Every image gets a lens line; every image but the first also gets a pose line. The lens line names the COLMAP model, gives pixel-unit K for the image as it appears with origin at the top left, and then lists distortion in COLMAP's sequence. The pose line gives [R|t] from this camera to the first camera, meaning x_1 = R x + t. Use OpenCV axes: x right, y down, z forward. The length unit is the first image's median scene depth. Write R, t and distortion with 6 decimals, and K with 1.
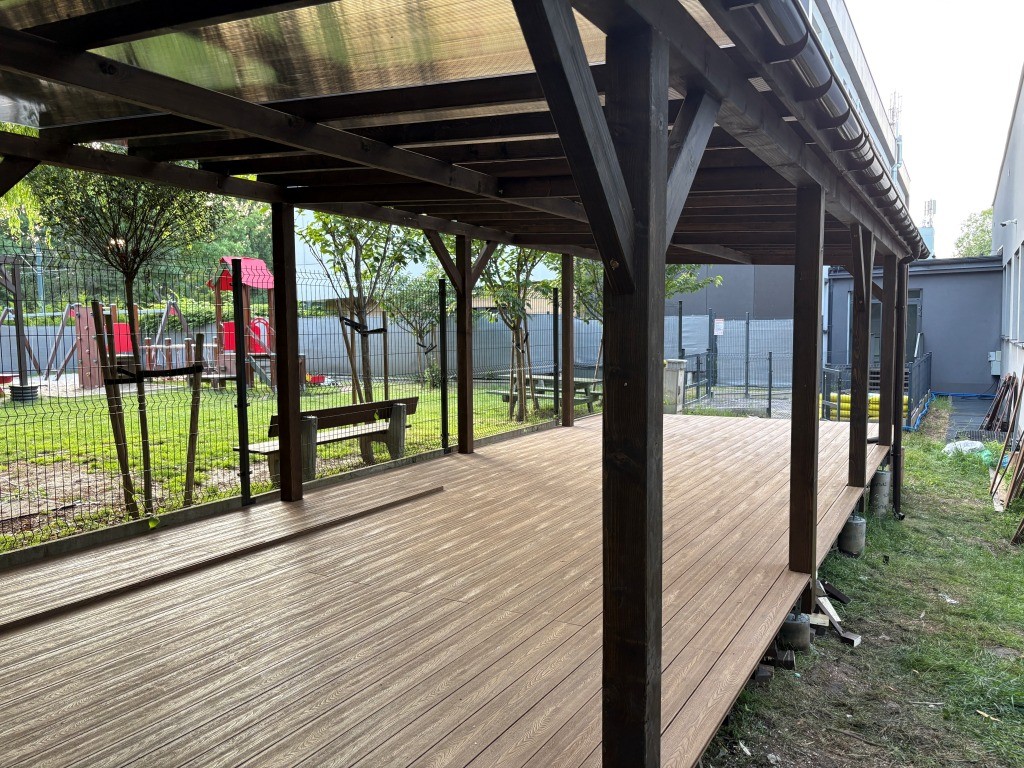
lens RADIAL K [[779.3, 0, 514.7], [0, 779.3, 384.6], [0, 0, 1]] dist [0.044536, -0.043404]
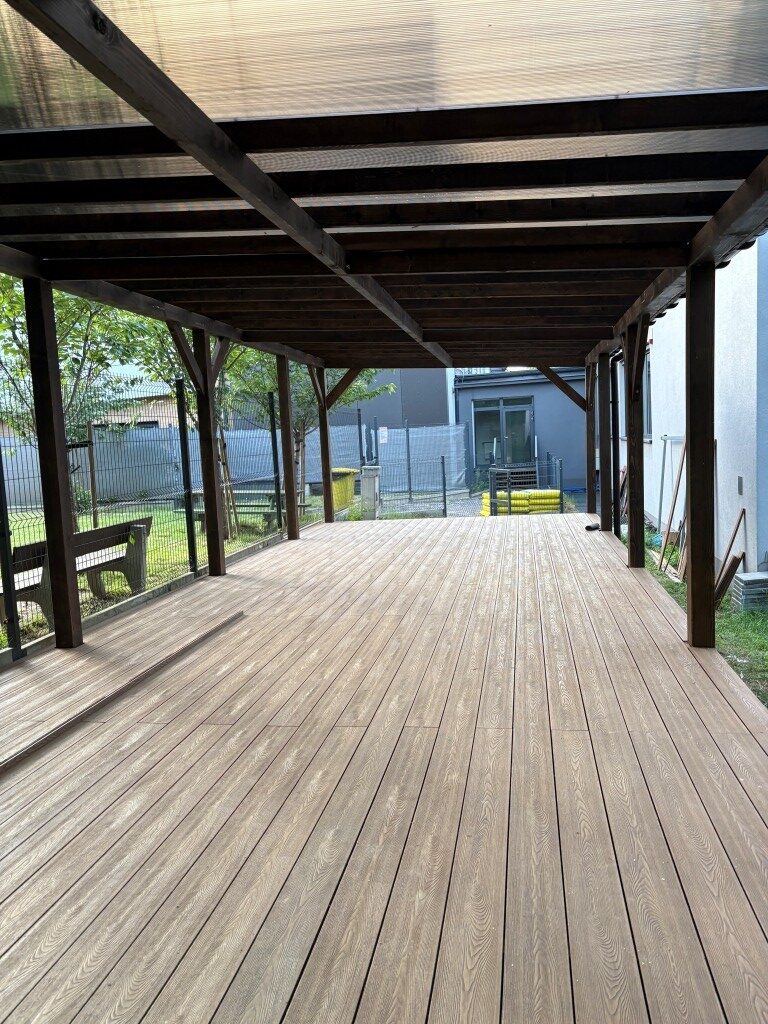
lens RADIAL K [[779.3, 0, 382.6], [0, 779.3, 519.4], [0, 0, 1]] dist [0.044536, -0.043404]
pose [[0.940486, -0.070614, 0.332414, -0.177517], [0.063171, 0.997452, 0.033160, 0.006252], [-0.333909, -0.010188, 0.942550, 0.089413]]
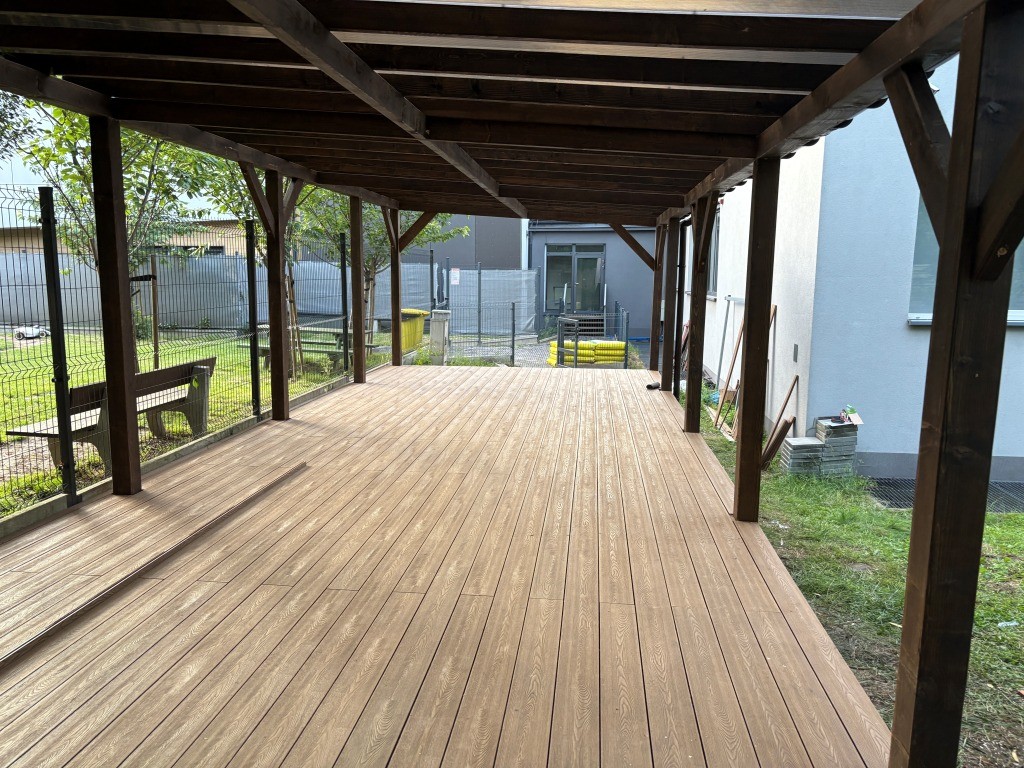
lens RADIAL K [[779.3, 0, 508.2], [0, 779.3, 388.3], [0, 0, 1]] dist [0.044536, -0.043404]
pose [[0.915676, -0.039616, 0.399960, -0.180788], [0.008759, 0.996861, 0.078686, -0.015762], [-0.401822, -0.068548, 0.913149, 0.078876]]
